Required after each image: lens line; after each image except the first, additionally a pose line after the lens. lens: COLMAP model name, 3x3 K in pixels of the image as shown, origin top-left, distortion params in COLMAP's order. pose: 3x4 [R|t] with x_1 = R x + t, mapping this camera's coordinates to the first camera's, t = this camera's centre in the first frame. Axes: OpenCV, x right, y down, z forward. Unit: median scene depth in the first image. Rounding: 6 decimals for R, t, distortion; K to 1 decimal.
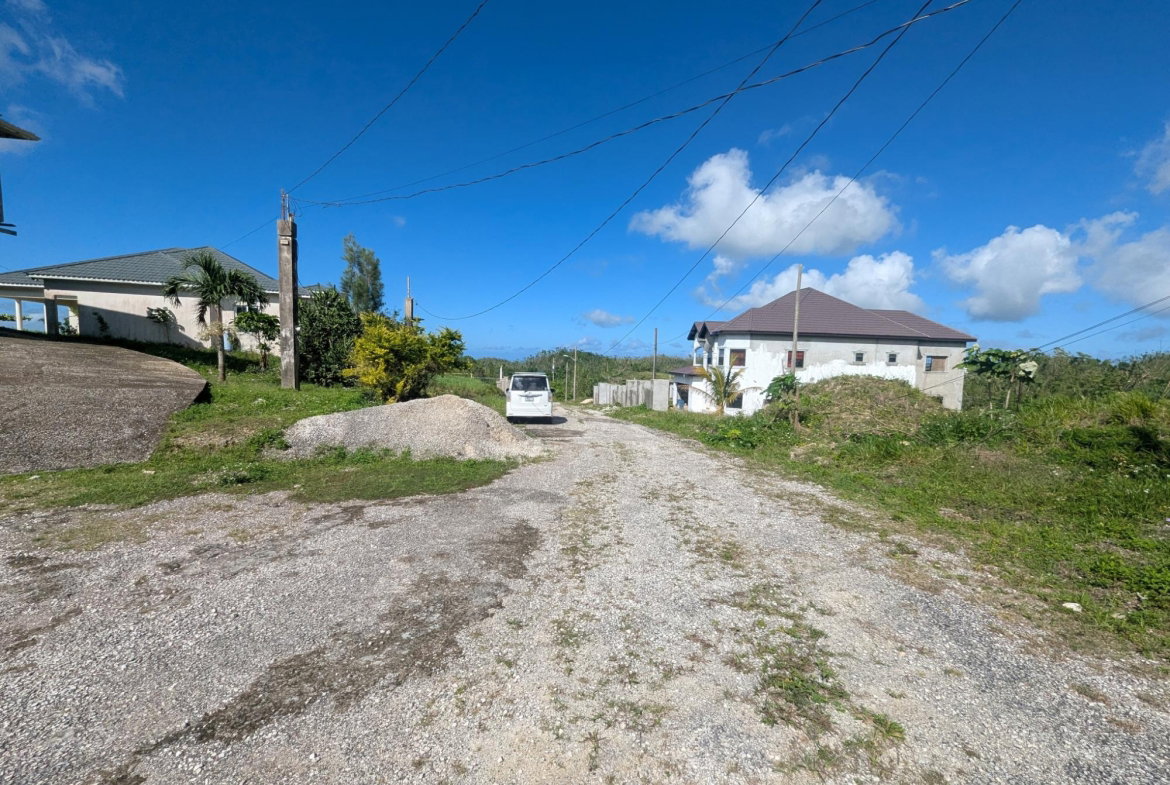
lens RADIAL K [[472.5, 0, 584.8], [0, 472.5, 399.8], [0, 0, 1]] dist [0.002926, -0.002392]
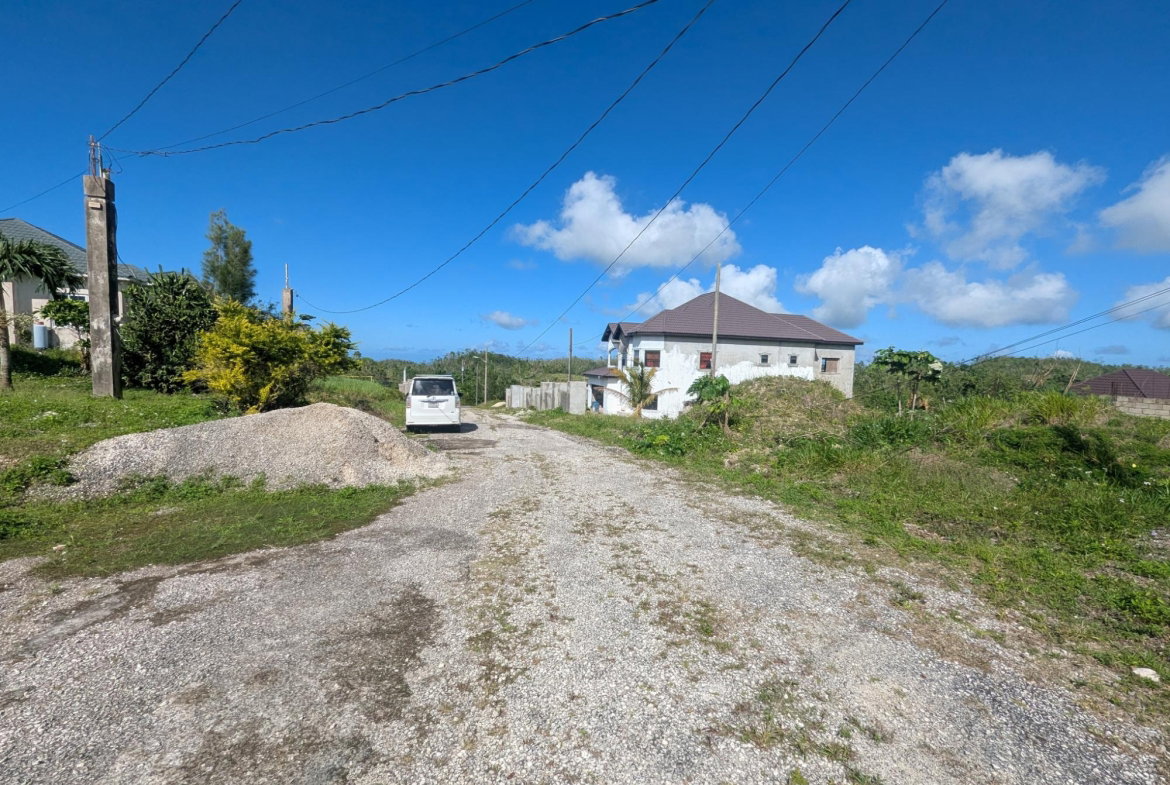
lens RADIAL K [[472.5, 0, 584.8], [0, 472.5, 399.8], [0, 0, 1]] dist [0.002926, -0.002392]
pose [[0.982846, -0.013489, 0.183937, -0.002786], [0.014254, 0.999894, -0.002841, -0.008162], [-0.183879, 0.005414, 0.982934, 0.152048]]
